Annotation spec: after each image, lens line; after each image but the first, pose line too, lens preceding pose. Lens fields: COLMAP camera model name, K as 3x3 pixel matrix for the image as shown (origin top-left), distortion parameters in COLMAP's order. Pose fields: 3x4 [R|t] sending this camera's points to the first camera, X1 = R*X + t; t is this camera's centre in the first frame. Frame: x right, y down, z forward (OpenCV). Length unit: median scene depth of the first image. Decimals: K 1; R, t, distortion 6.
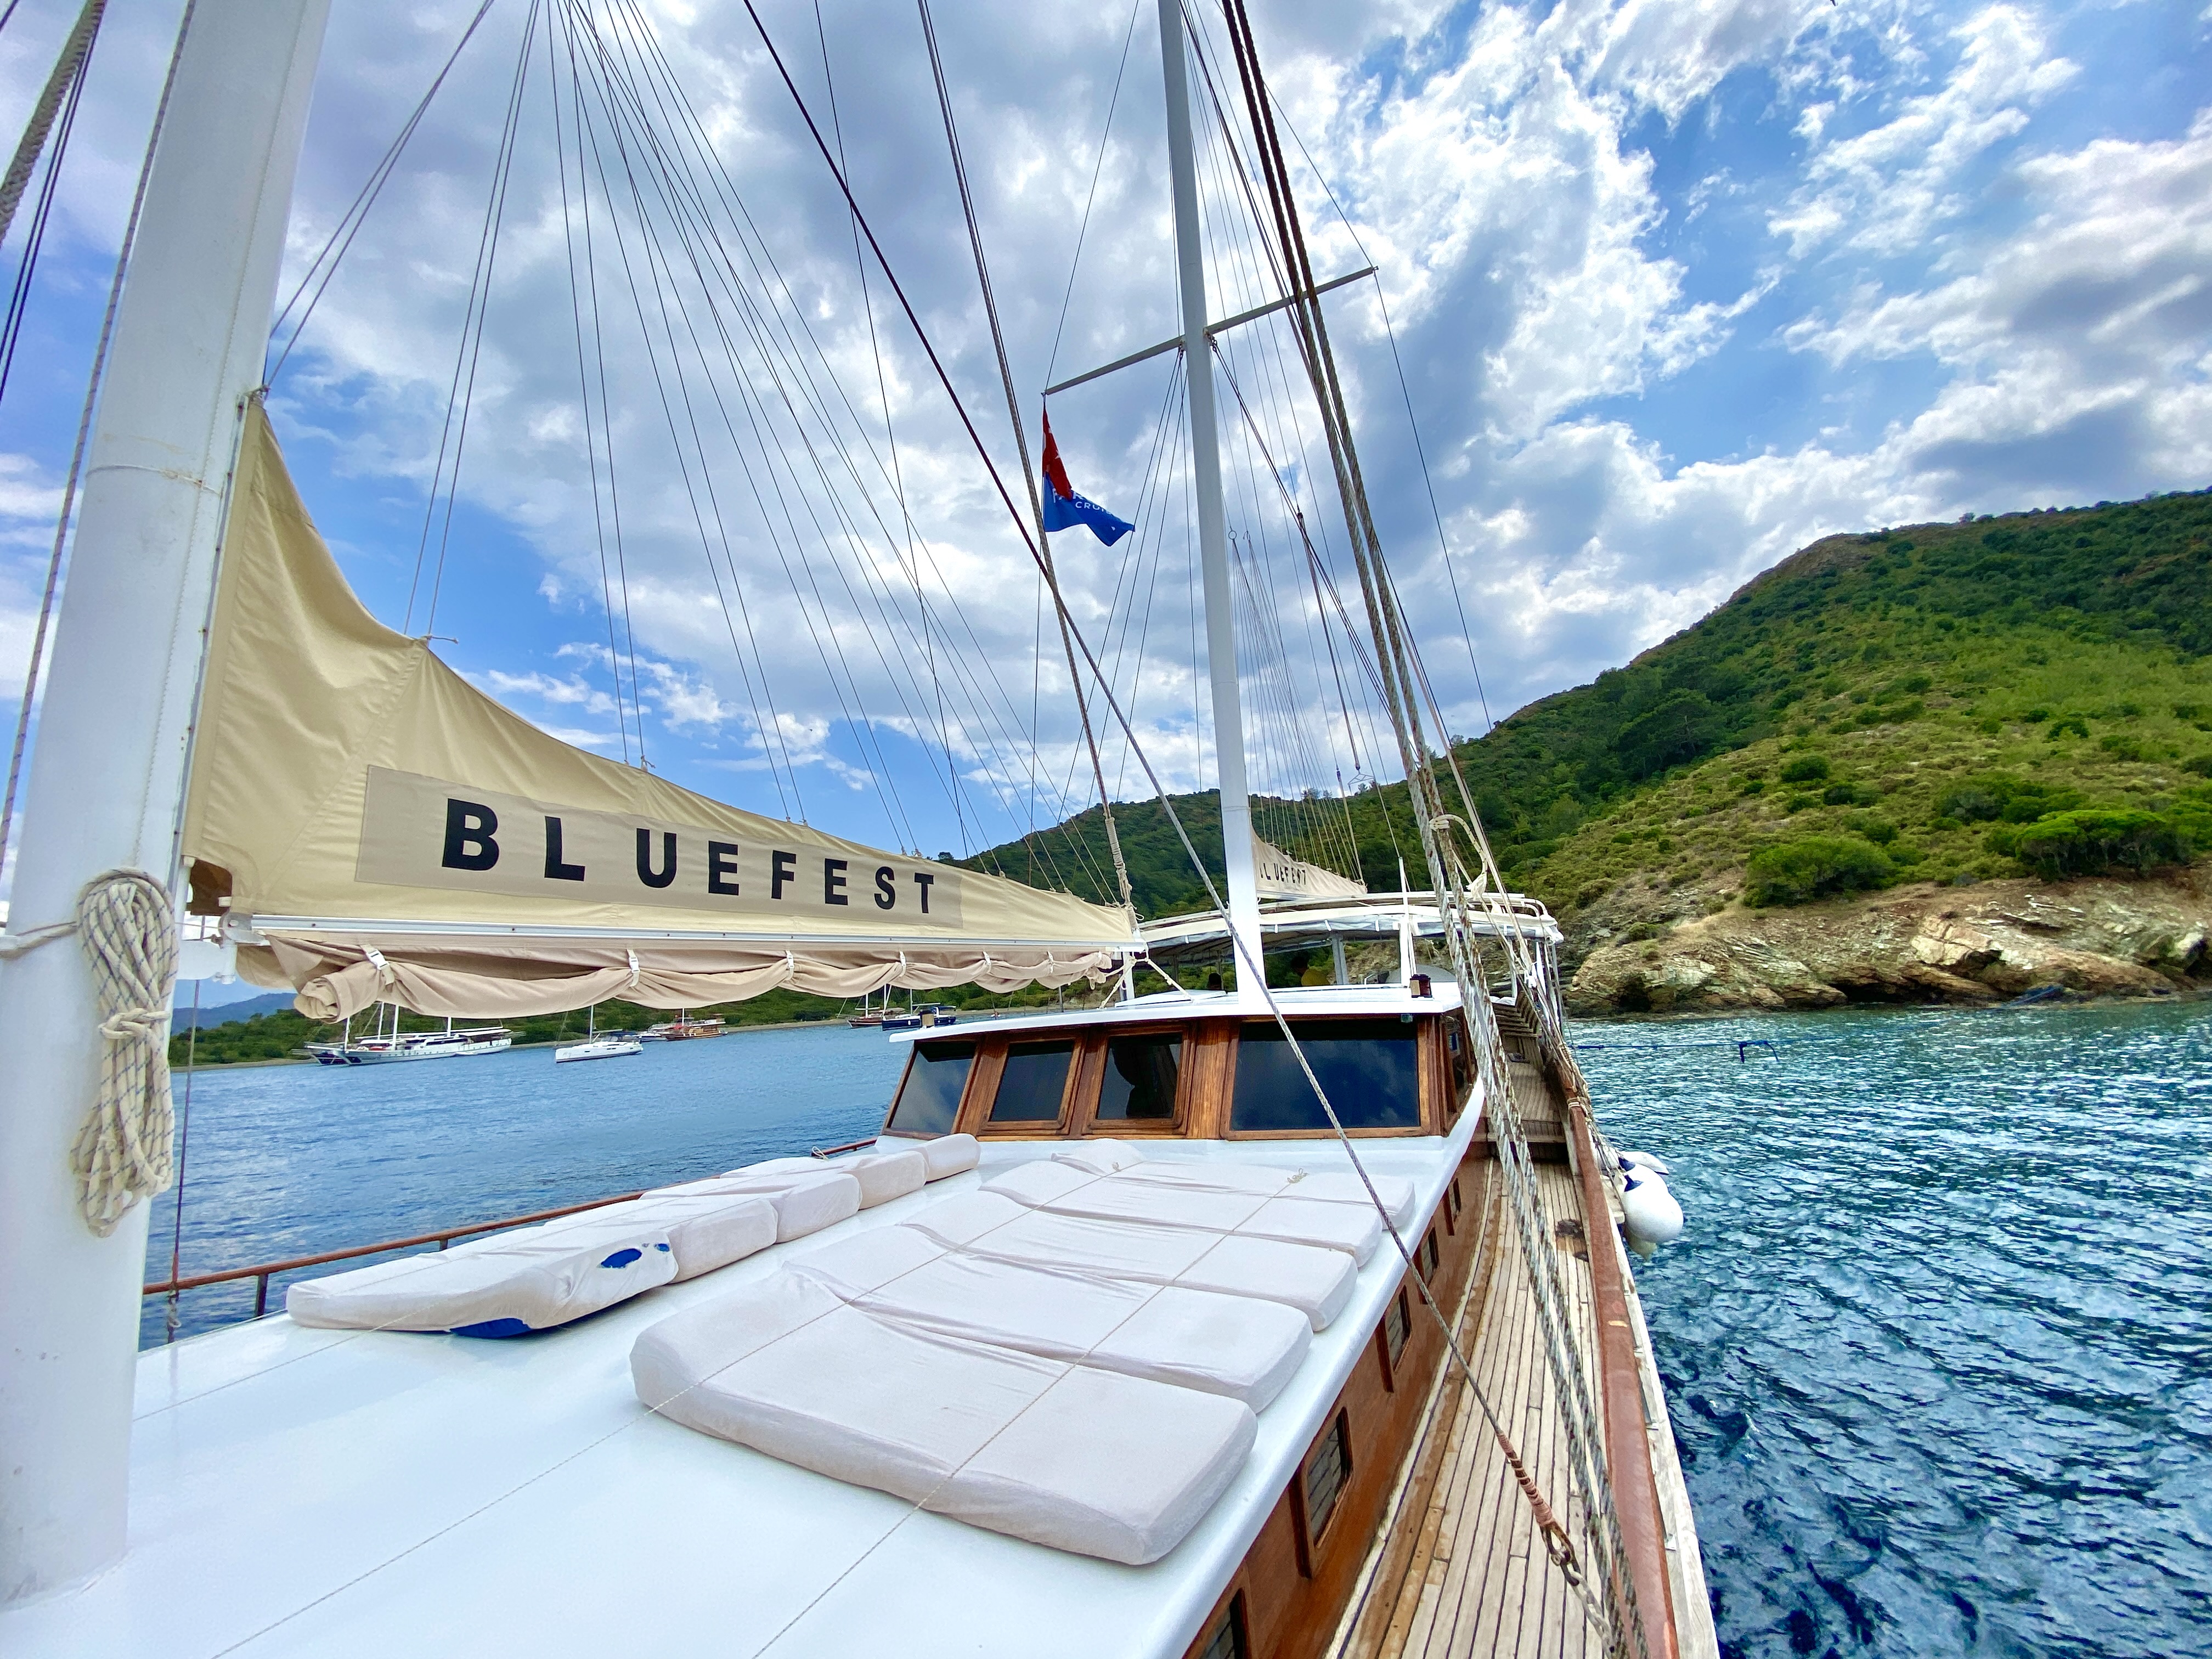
lens RADIAL K [[901.0, 0, 1106.0], [0, 901.0, 829.5], [0, 0, 1]] dist [0.021810, -0.020565]
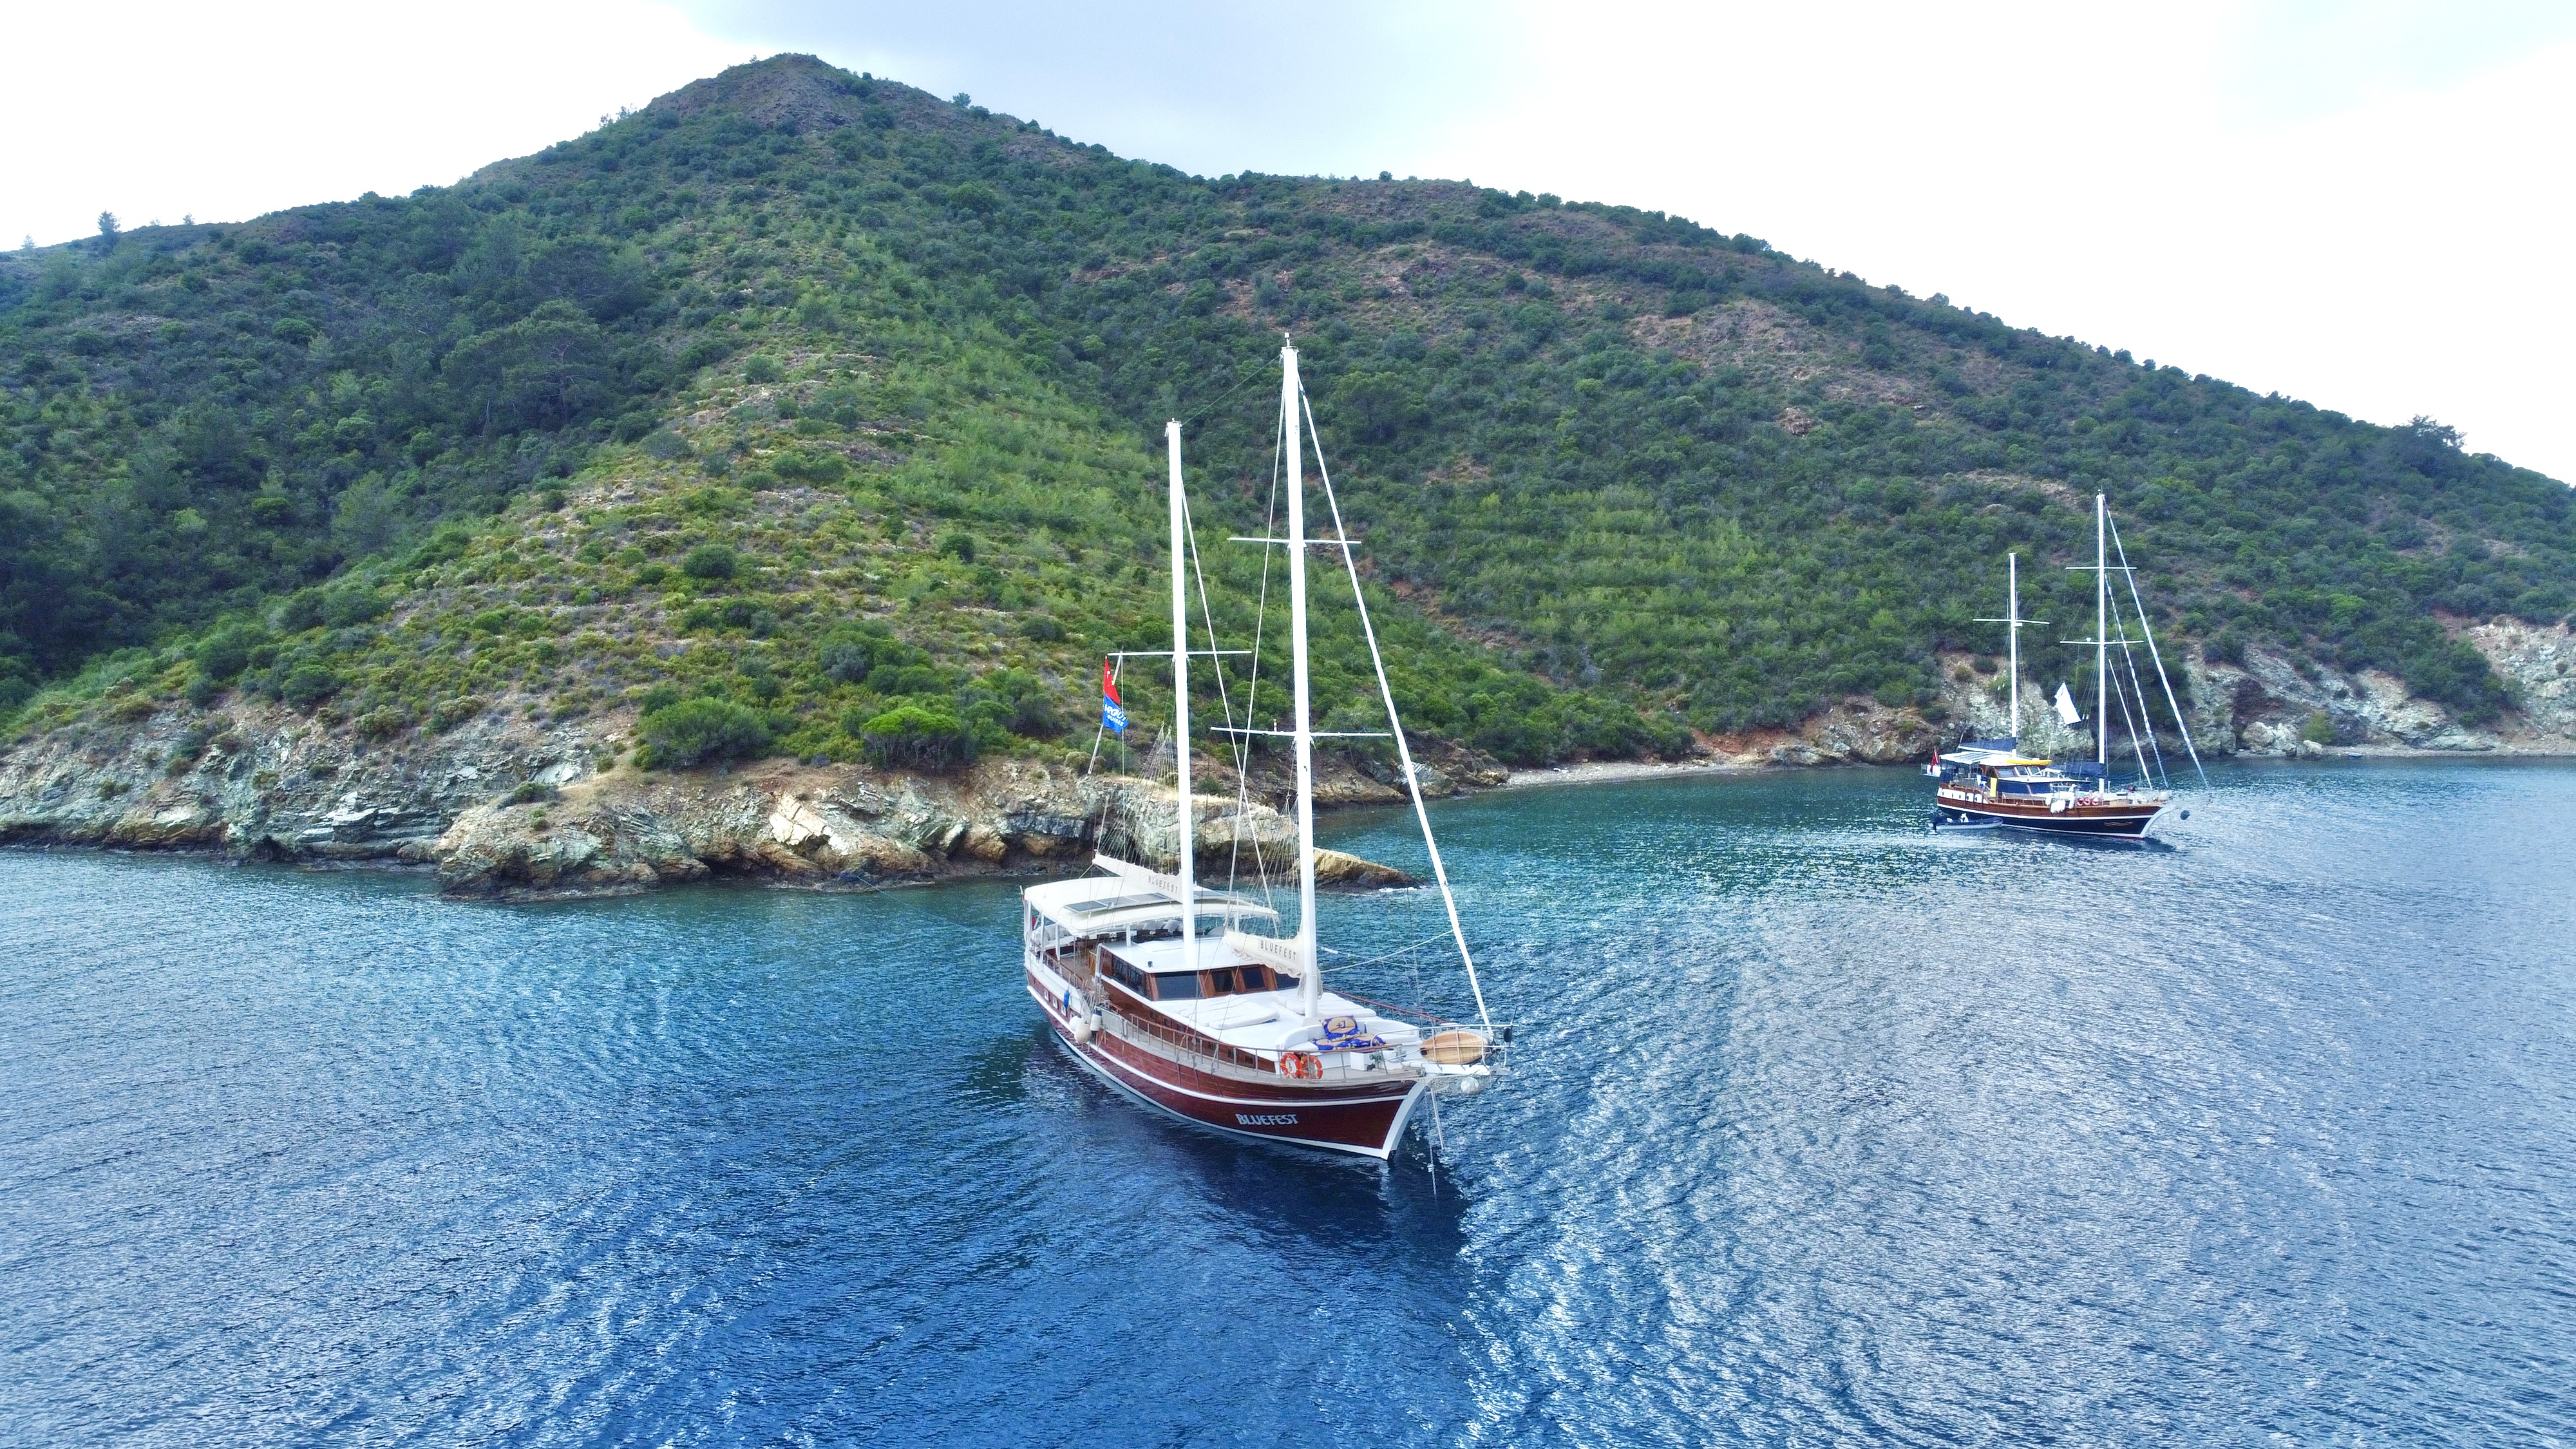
lens RADIAL K [[1957.8, 0, 1288.0], [0, 1957.8, 724.5], [0, 0, 1]] dist [0.002029, 0.004254]
pose [[0.567847, 0.035964, 0.822348, -0.539849], [-0.176861, 0.981042, 0.079222, -0.228647], [-0.803909, -0.190427, 0.563442, -0.625479]]
